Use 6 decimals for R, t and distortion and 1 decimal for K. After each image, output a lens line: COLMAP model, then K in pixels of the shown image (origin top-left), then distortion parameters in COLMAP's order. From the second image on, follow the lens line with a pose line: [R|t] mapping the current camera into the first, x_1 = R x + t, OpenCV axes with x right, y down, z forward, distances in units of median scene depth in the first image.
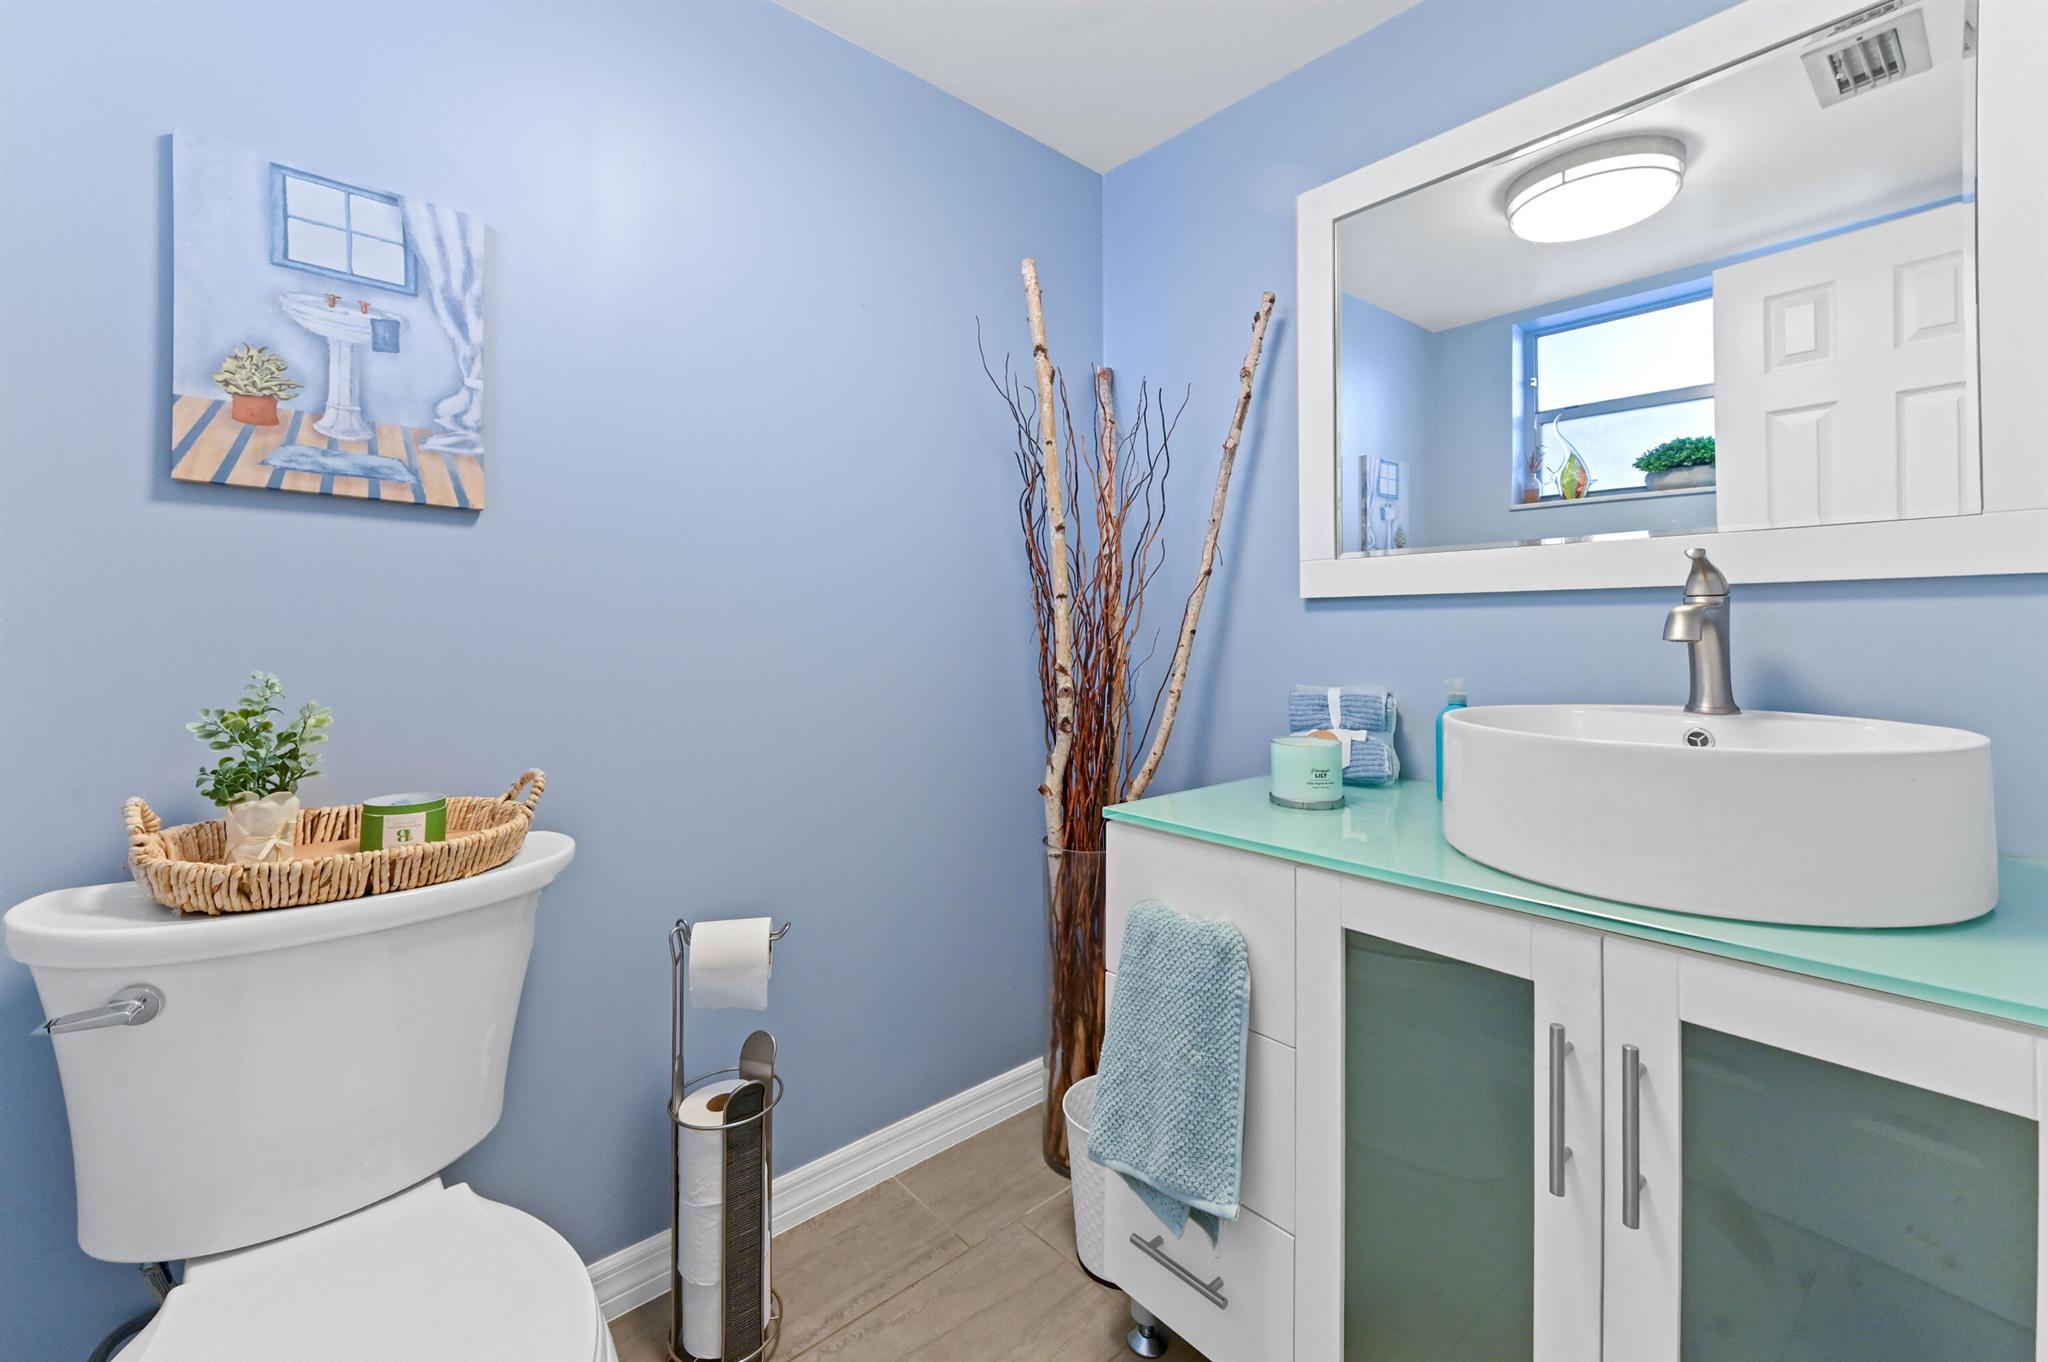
lens RADIAL K [[803.1, 0, 1007.4], [0, 803.1, 628.0], [0, 0, 1]] dist [-0.000138, 0.000943]
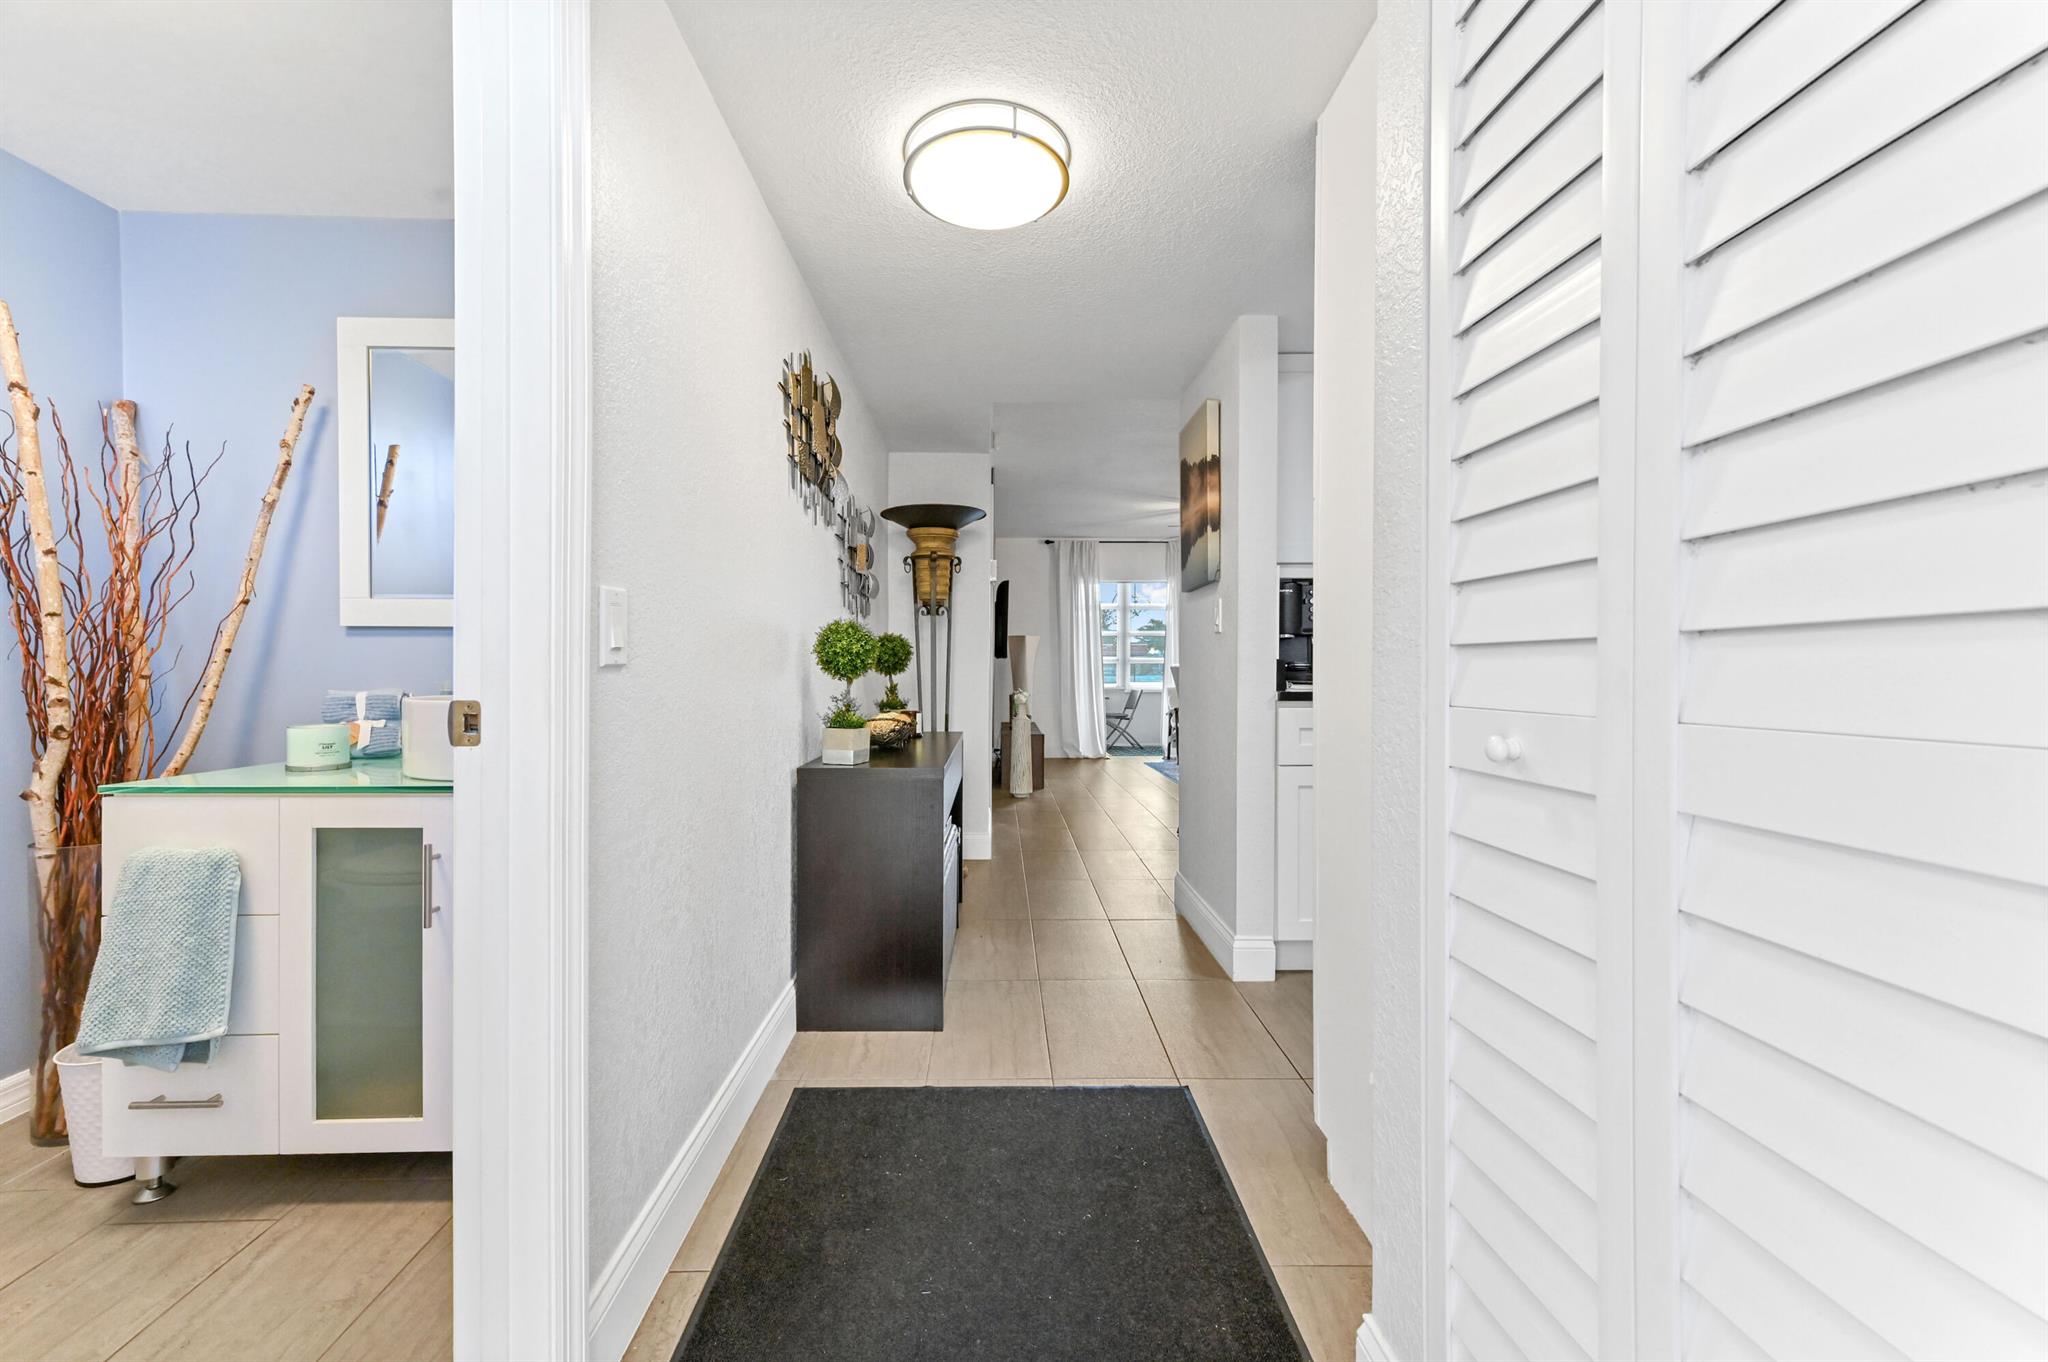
lens RADIAL K [[803.1, 0, 1029.8], [0, 803.1, 674.6], [0, 0, 1]] dist [-0.000138, 0.000943]
pose [[0.608266, -0.004896, 0.793718, 0.006574], [-0.004344, 0.999945, 0.009497, 0.024977], [-0.793721, -0.009225, 0.608212, -0.698715]]
